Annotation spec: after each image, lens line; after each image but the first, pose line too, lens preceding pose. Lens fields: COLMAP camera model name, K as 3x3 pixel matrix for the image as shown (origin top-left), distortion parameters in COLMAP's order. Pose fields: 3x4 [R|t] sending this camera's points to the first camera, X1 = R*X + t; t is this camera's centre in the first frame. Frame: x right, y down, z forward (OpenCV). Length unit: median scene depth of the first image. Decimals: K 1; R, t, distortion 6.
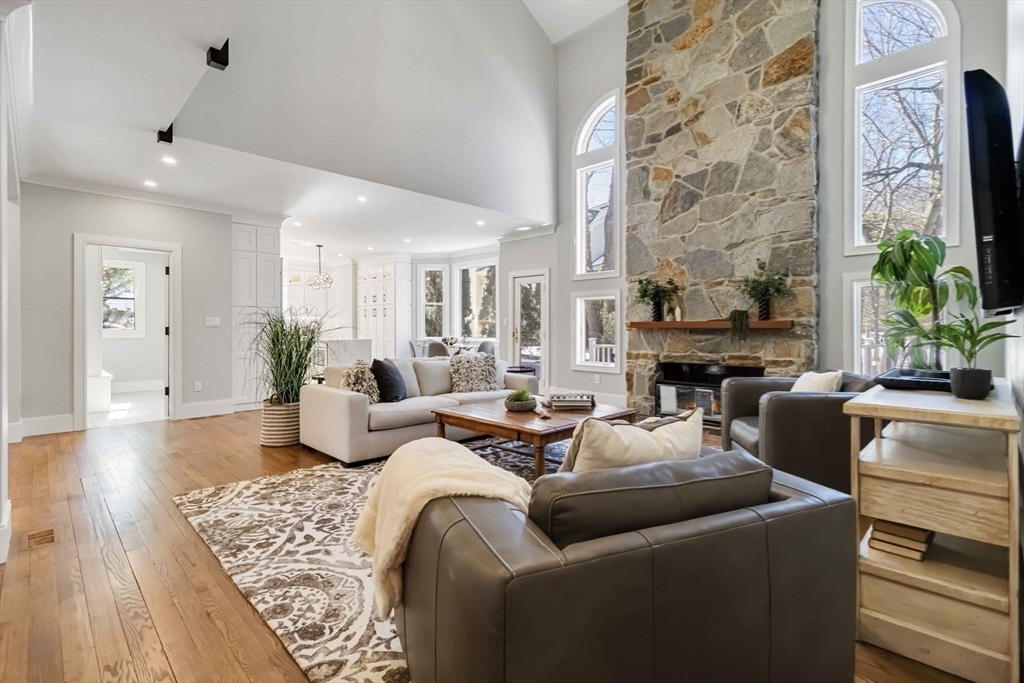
lens RADIAL K [[473.6, 0, 518.9], [0, 473.6, 325.2], [0, 0, 1]] dist [0.002291, 0.000866]
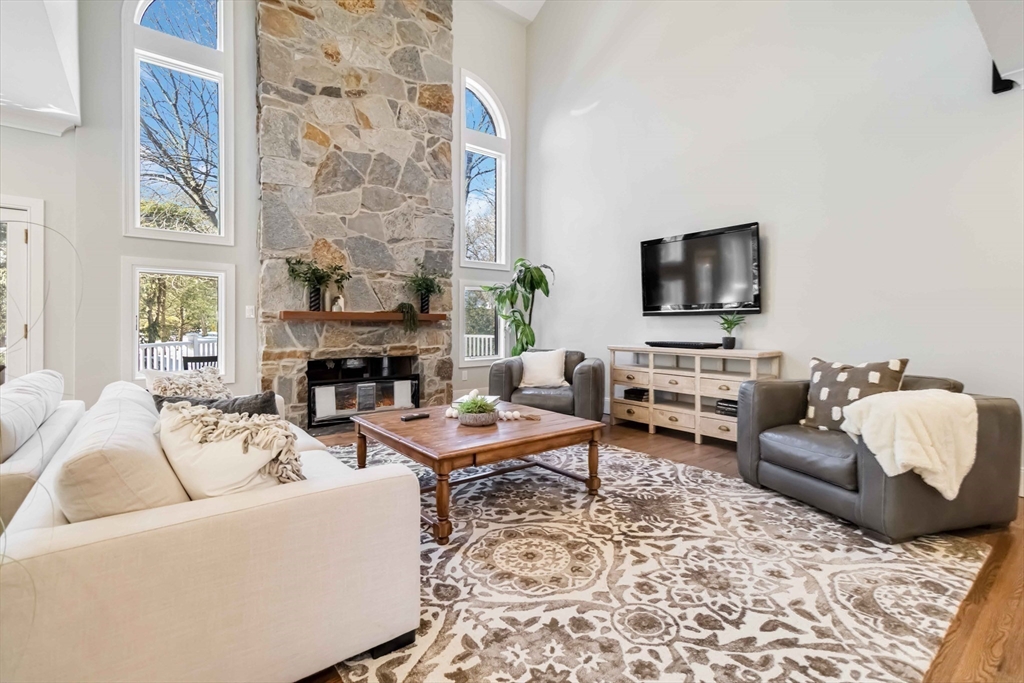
lens RADIAL K [[473.6, 0, 518.9], [0, 473.6, 325.2], [0, 0, 1]] dist [0.002291, 0.000866]
pose [[0.114715, -0.003451, 0.993392, -0.543720], [-0.010075, 0.999938, 0.004637, 0.009870], [-0.993347, -0.010540, 0.114674, 0.604498]]
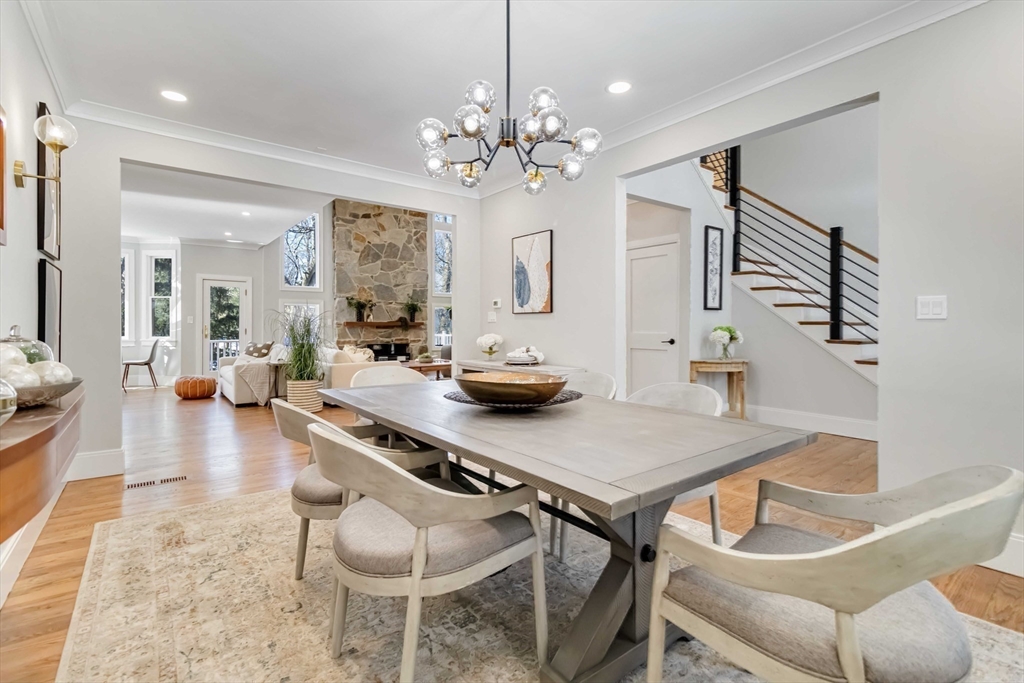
lens RADIAL K [[473.6, 0, 518.9], [0, 473.6, 325.2], [0, 0, 1]] dist [0.002291, 0.000866]
pose [[0.125236, 0.001139, 0.992126, -1.515134], [-0.004851, 0.999988, -0.000535, 0.003486], [-0.992115, -0.004745, 0.125240, 0.213470]]
